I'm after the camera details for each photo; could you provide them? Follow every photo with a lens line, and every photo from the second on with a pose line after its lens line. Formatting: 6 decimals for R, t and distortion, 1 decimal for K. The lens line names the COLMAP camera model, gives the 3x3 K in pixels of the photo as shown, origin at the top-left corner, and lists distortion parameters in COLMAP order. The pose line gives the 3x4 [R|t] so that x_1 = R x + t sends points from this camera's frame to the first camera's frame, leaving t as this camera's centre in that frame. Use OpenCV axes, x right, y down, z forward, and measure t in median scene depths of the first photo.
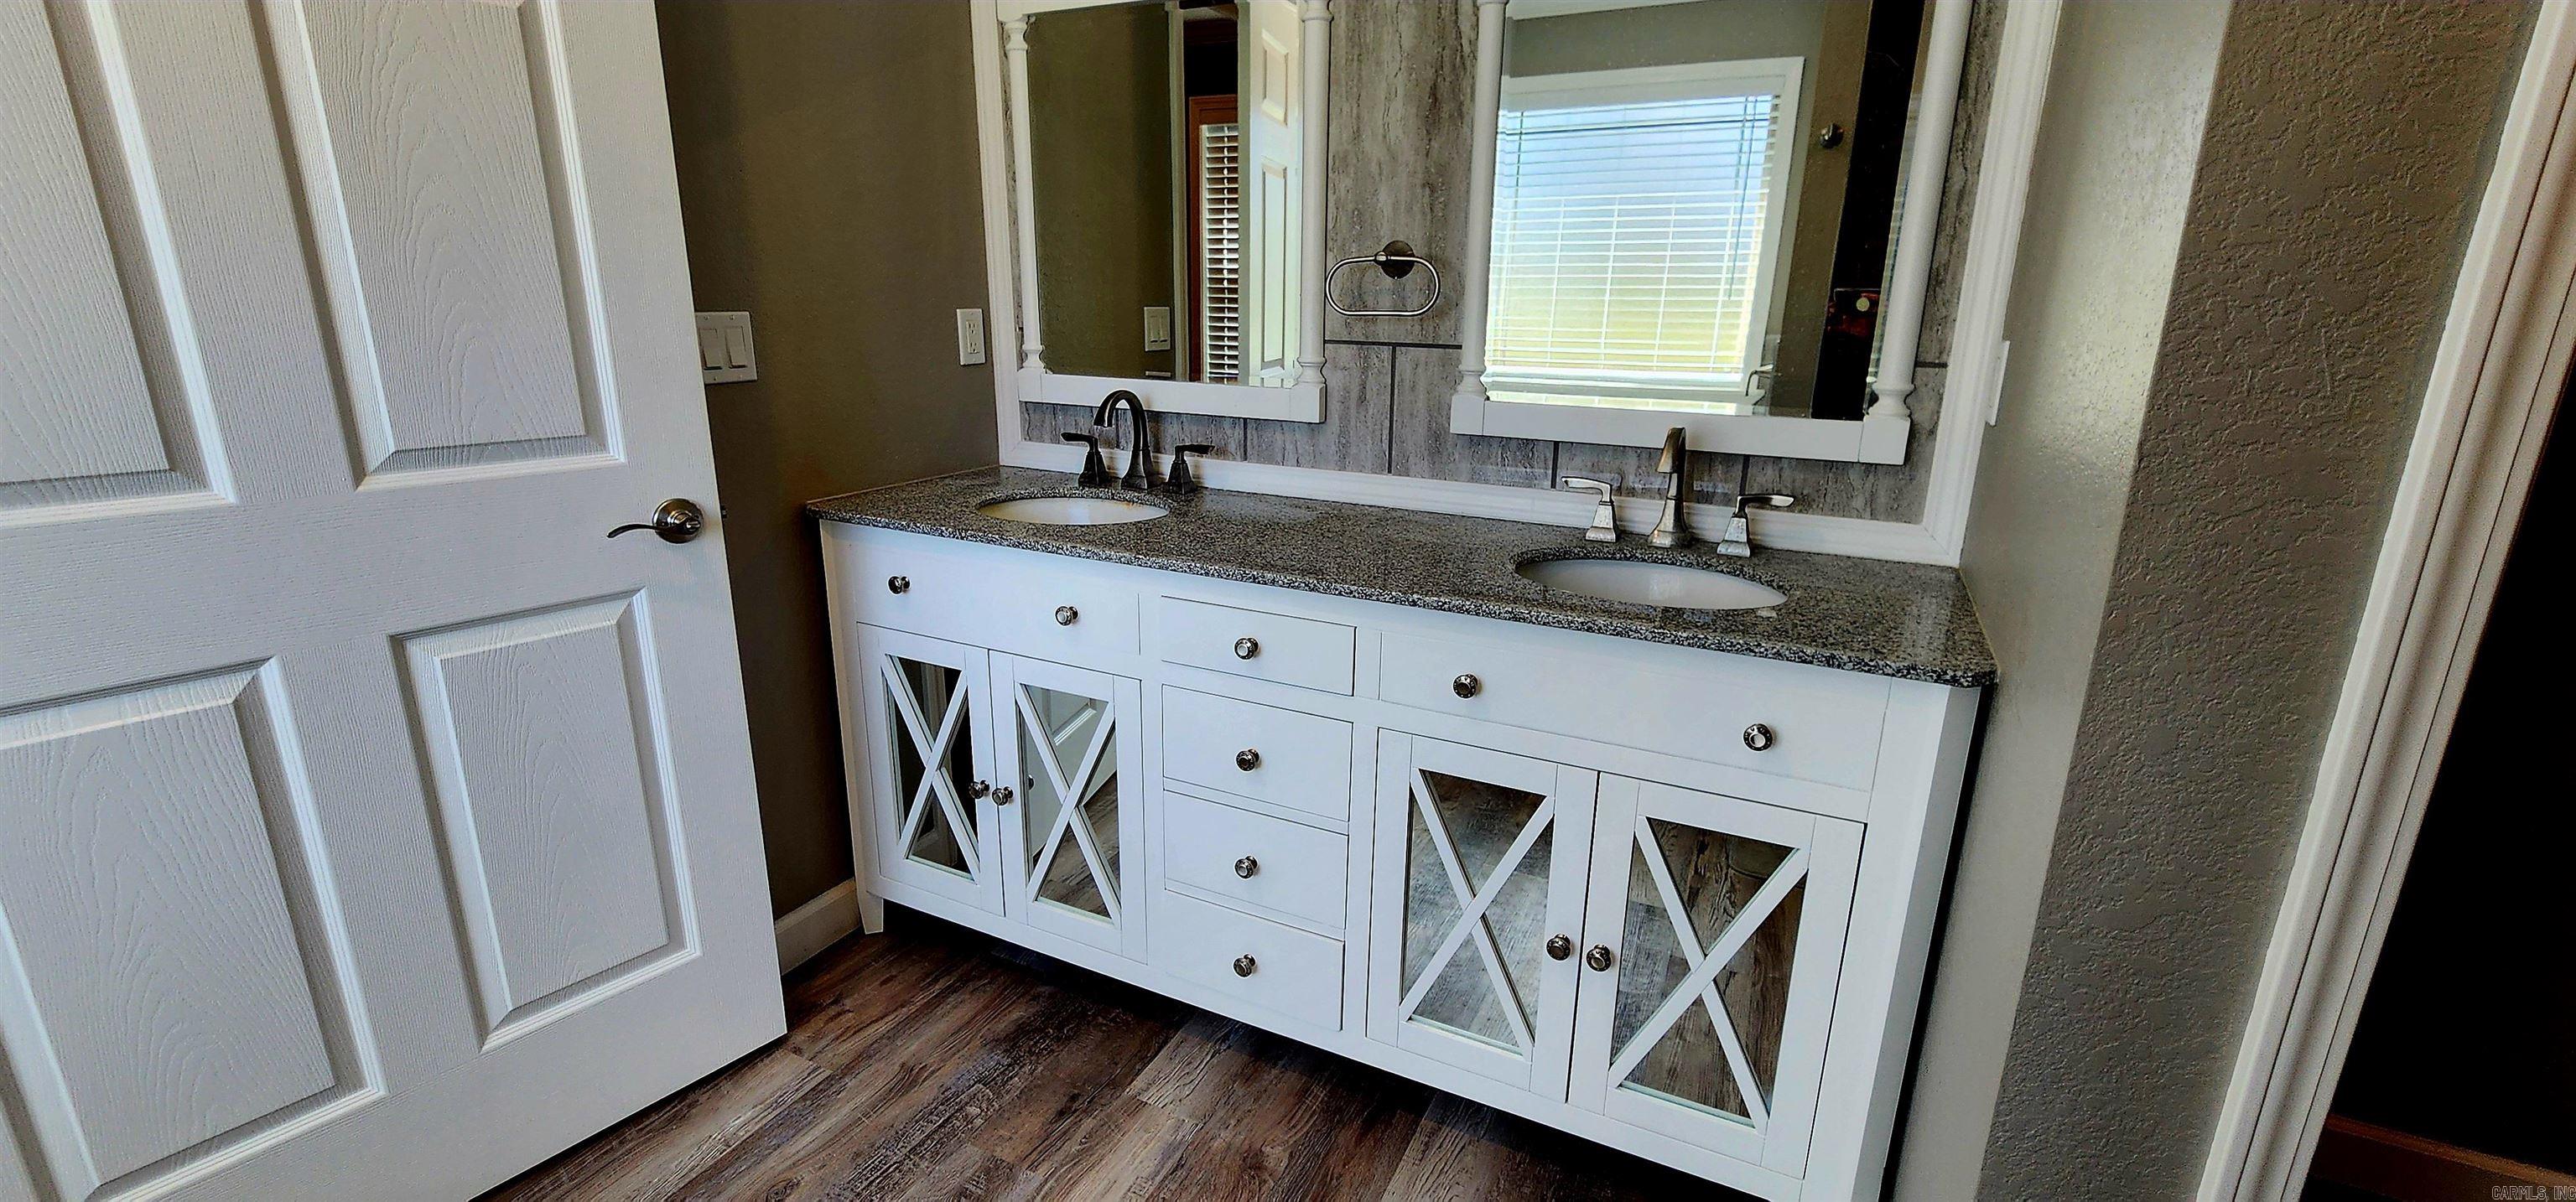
lens RADIAL K [[1072.2, 0, 1294.1], [0, 1072.2, 601.3], [0, 0, 1]] dist [0.001698, -0.000505]
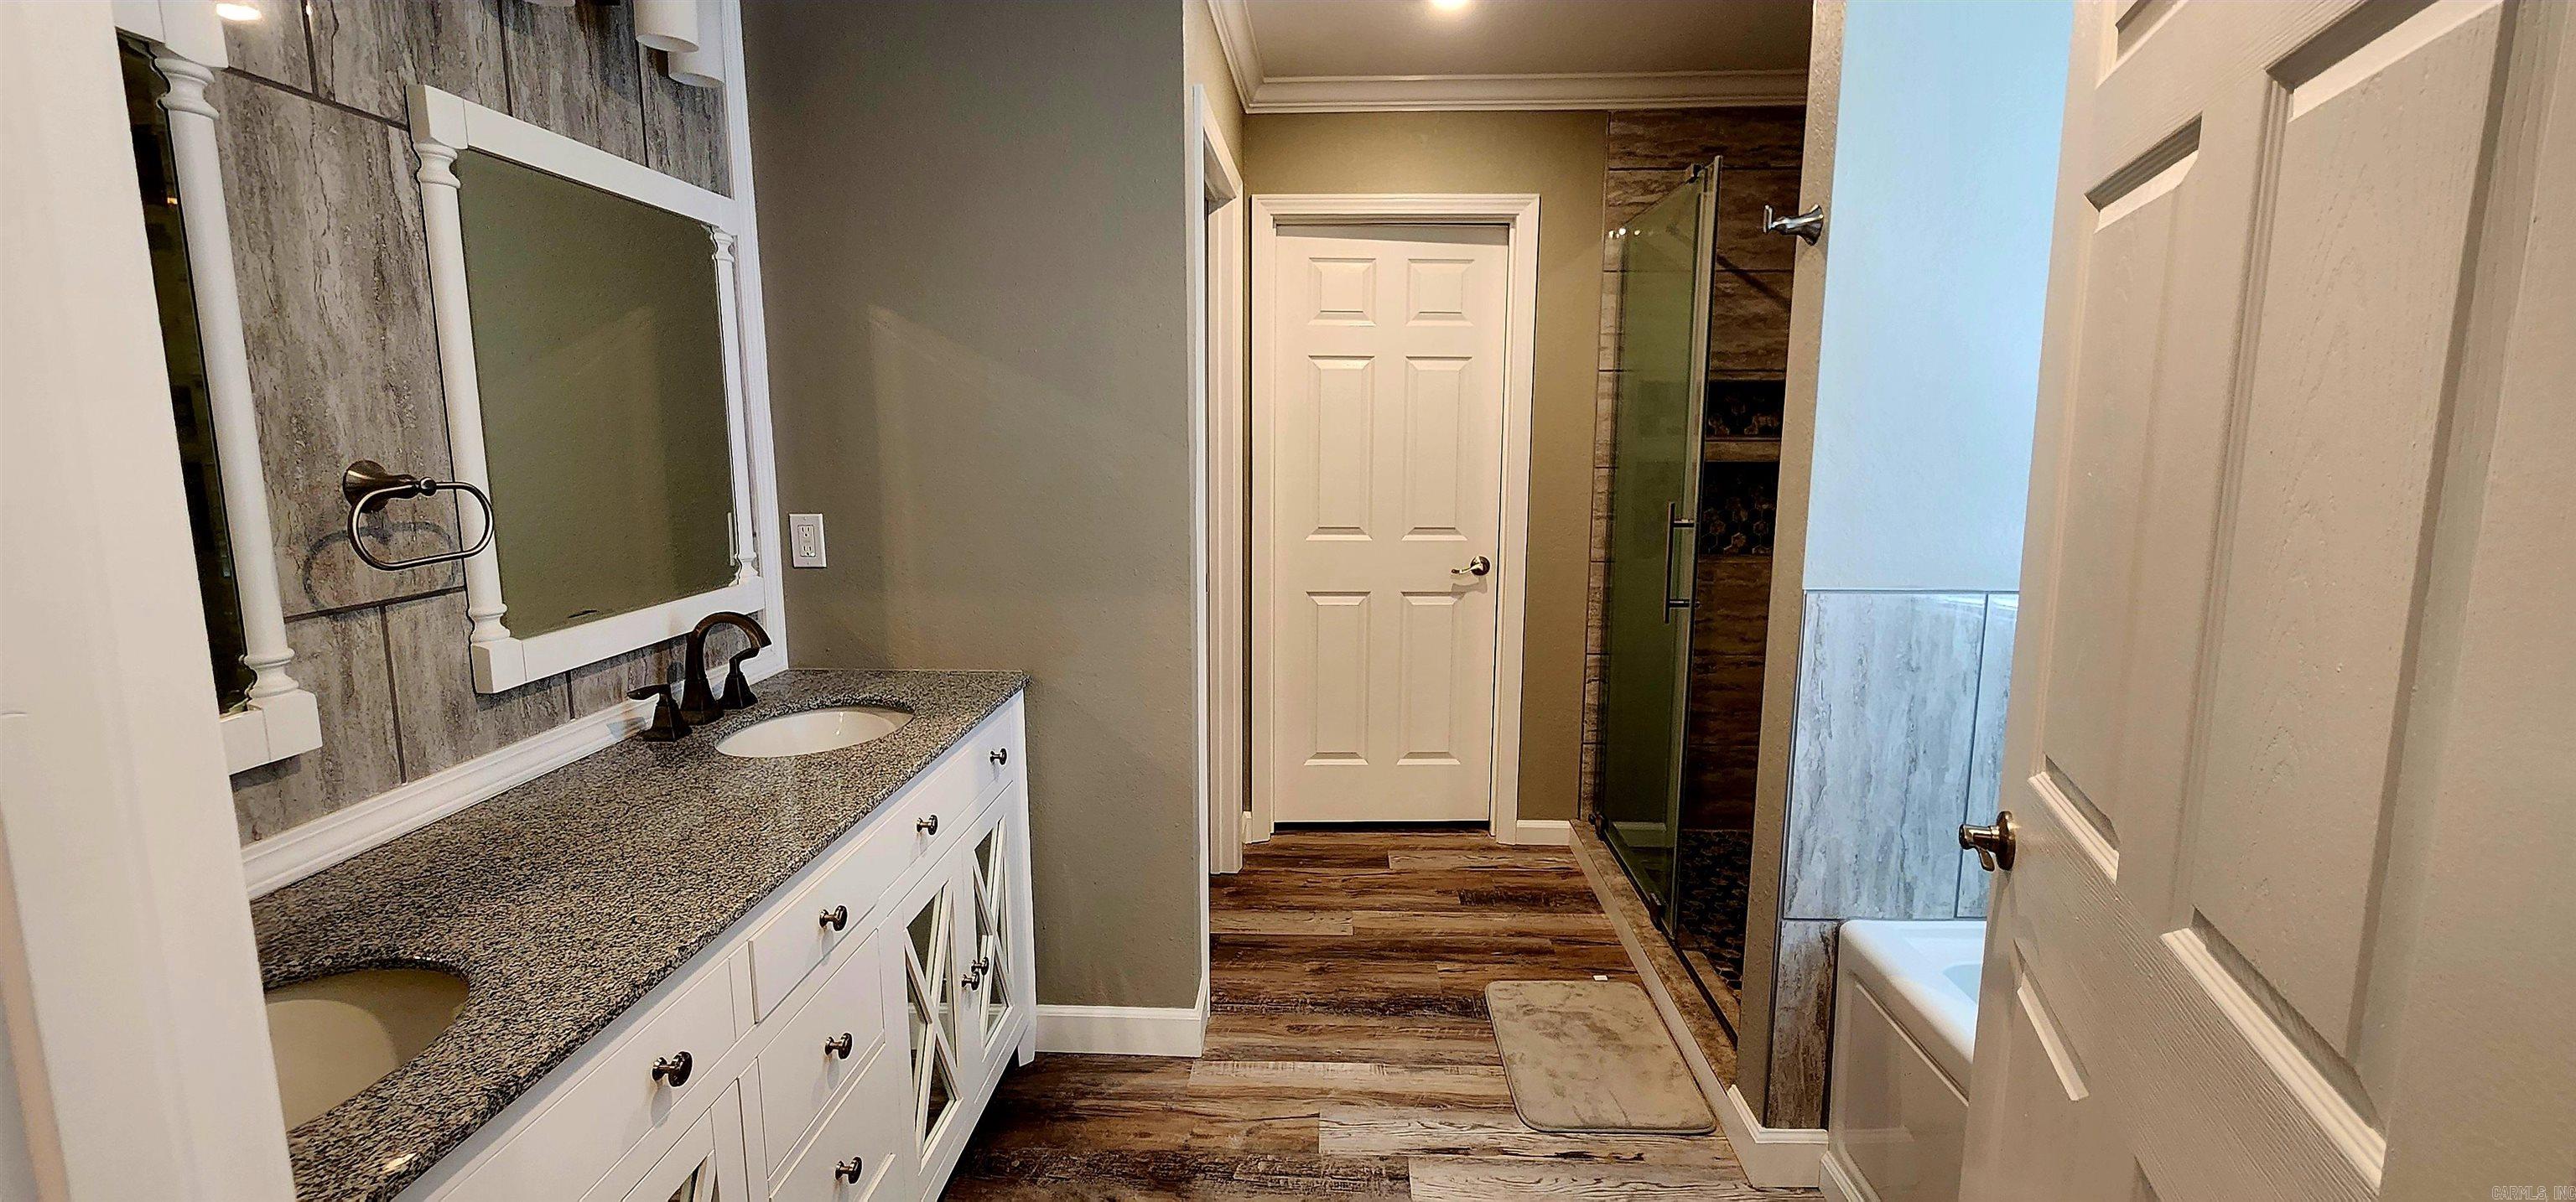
lens RADIAL K [[1072.2, 0, 1293.3], [0, 1072.2, 592.2], [0, 0, 1]] dist [0.001698, -0.000505]
pose [[-0.414050, -0.154707, 0.897011, -0.796869], [0.234285, 0.934138, 0.269254, -0.303921], [-0.879587, 0.321641, -0.350535, 0.742581]]
